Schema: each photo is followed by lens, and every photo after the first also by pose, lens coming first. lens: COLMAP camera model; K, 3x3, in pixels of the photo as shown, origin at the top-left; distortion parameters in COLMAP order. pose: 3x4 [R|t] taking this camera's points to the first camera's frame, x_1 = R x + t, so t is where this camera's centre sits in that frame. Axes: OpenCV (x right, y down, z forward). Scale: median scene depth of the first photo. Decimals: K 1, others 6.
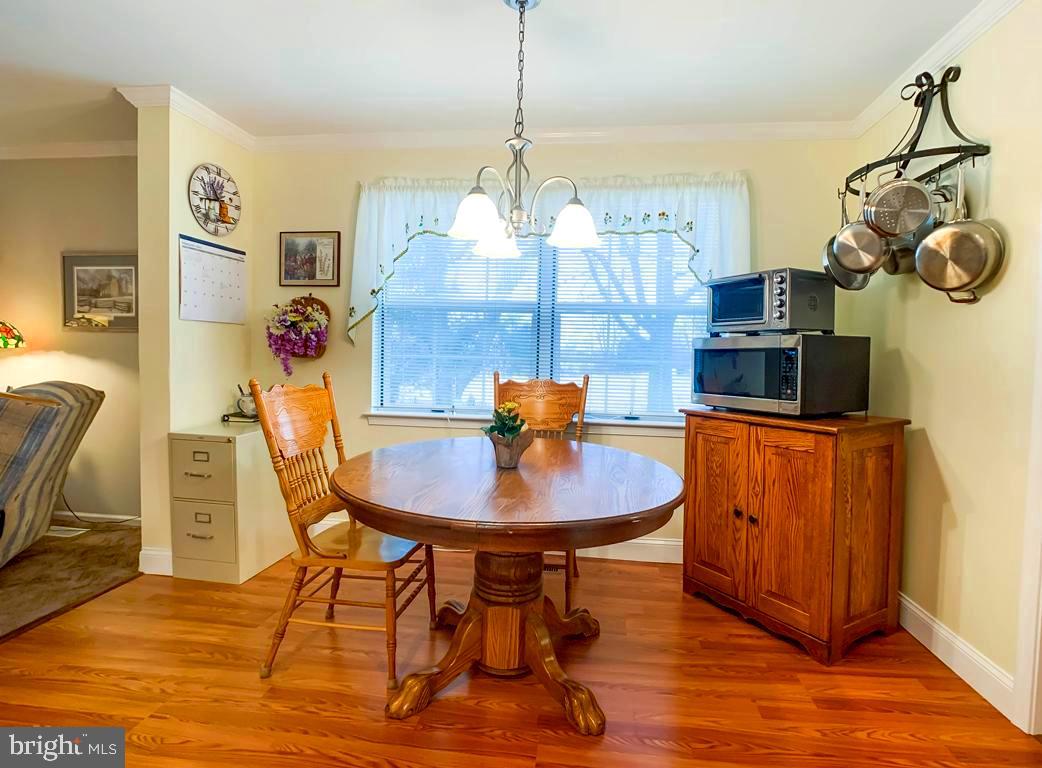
lens RADIAL K [[559.9, 0, 516.8], [0, 559.9, 377.7], [0, 0, 1]] dist [-0.000672, -0.000080]
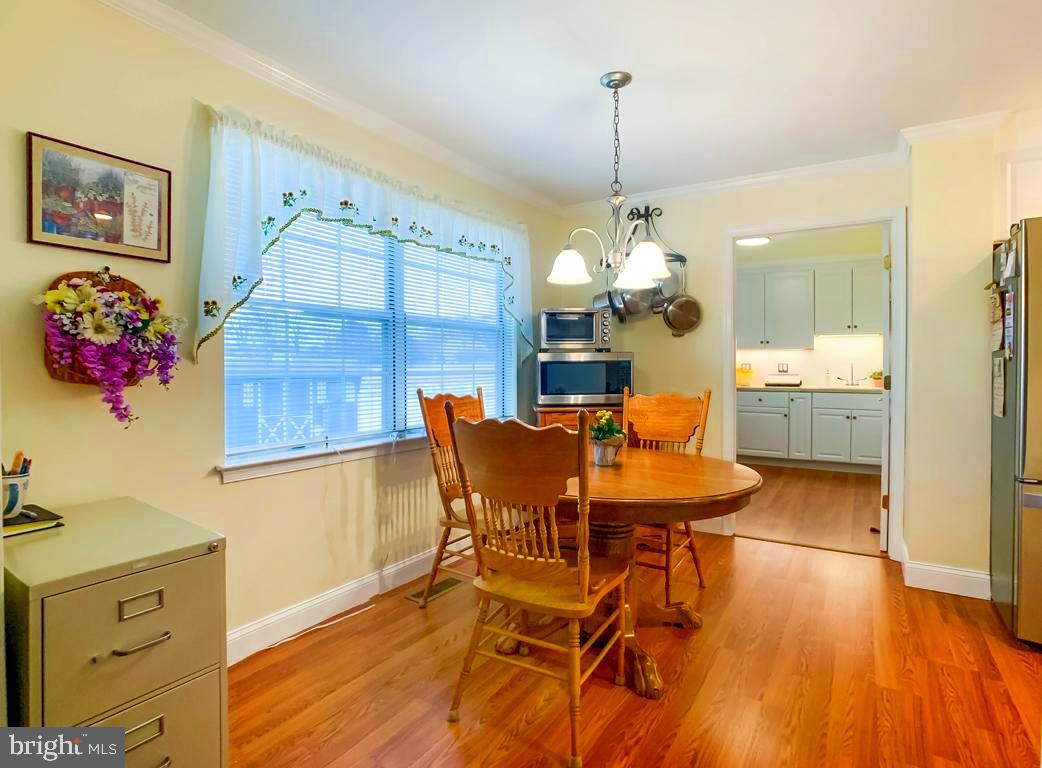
lens RADIAL K [[559.9, 0, 542.8], [0, 559.9, 367.2], [0, 0, 1]] dist [-0.000672, -0.000080]
pose [[0.375076, -0.026707, 0.926609, -0.722657], [0.044584, 0.998948, 0.010746, -0.041692], [-0.925921, 0.037281, 0.375872, 0.415895]]
